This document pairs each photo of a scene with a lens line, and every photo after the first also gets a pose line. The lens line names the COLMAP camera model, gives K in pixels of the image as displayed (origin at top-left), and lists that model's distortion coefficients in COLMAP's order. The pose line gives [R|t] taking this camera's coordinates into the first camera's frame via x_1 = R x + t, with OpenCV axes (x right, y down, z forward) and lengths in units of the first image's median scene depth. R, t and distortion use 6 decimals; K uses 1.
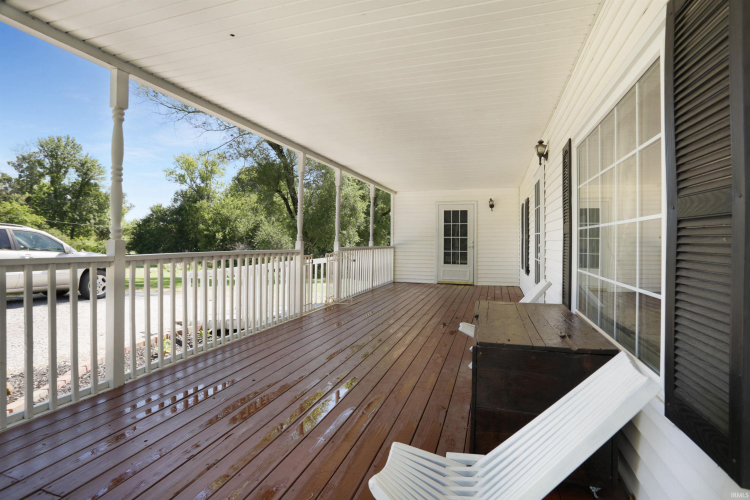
lens RADIAL K [[371.6, 0, 375.4], [0, 371.6, 246.4], [0, 0, 1]] dist [-0.072109, 0.034828]
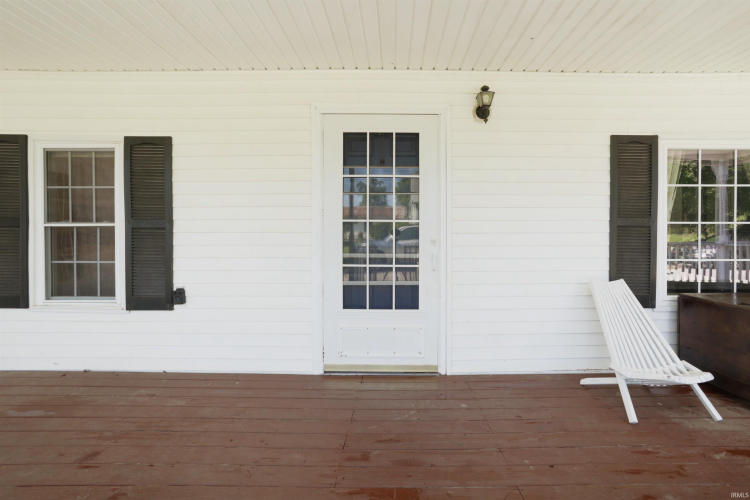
lens RADIAL K [[371.6, 0, 375.4], [0, 371.6, 246.4], [0, 0, 1]] dist [-0.072109, 0.034828]
pose [[0.959203, -0.001194, 0.282715, 0.125565], [-0.000945, 0.999972, 0.007432, -0.005381], [-0.282716, -0.007396, 0.959175, 0.707318]]
